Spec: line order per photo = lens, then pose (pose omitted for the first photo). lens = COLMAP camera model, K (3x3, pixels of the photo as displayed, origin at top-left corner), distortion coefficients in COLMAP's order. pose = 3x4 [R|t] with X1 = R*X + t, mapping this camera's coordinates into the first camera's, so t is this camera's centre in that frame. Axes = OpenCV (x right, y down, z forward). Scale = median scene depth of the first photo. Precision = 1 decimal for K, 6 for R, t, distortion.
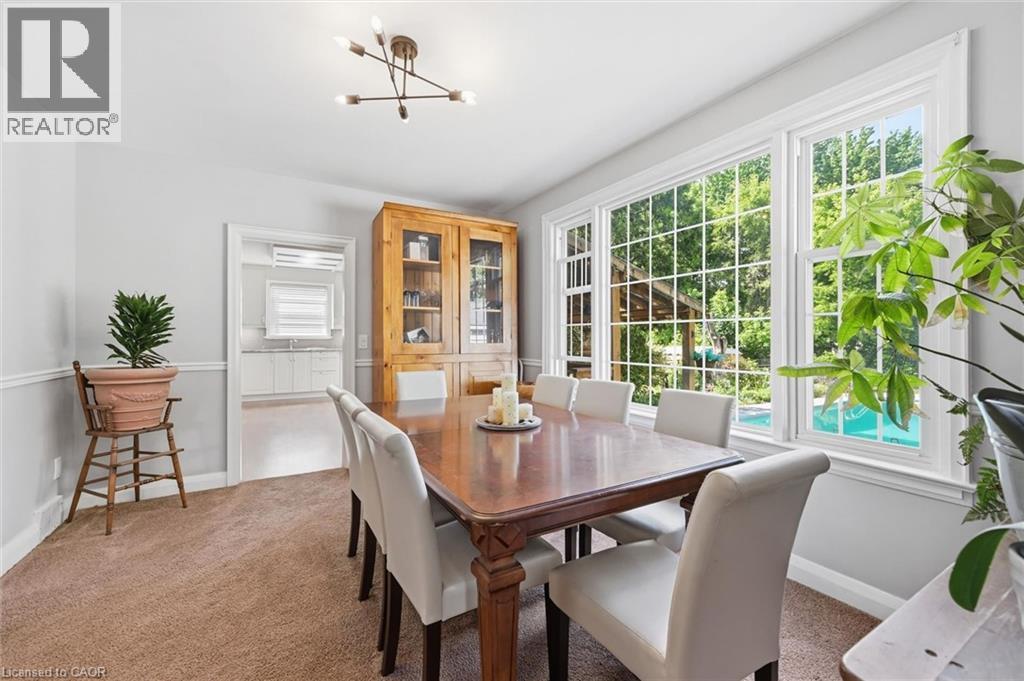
lens RADIAL K [[414.2, 0, 514.3], [0, 414.2, 340.9], [0, 0, 1]] dist [0.000784, -0.000004]
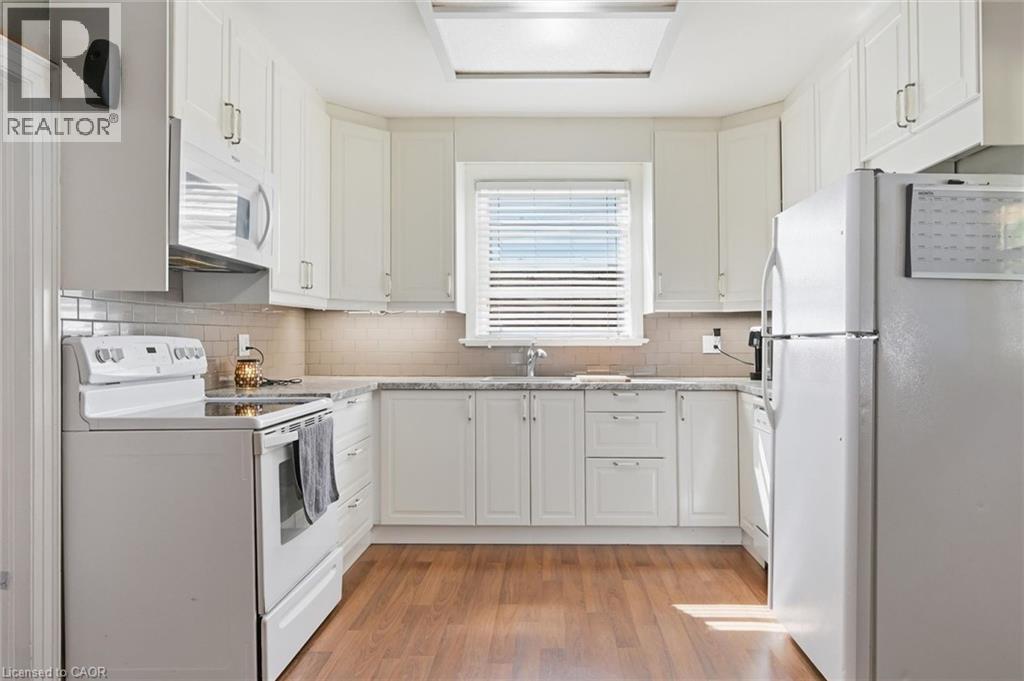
lens RADIAL K [[691.0, 0, 538.9], [0, 691.0, 329.9], [0, 0, 1]] dist [-0.001002, -0.000986]
pose [[0.859131, -0.011243, -0.511632, -0.262387], [0.000242, 0.999767, -0.021563, -0.006532], [0.511756, 0.018401, 0.858934, 0.550464]]
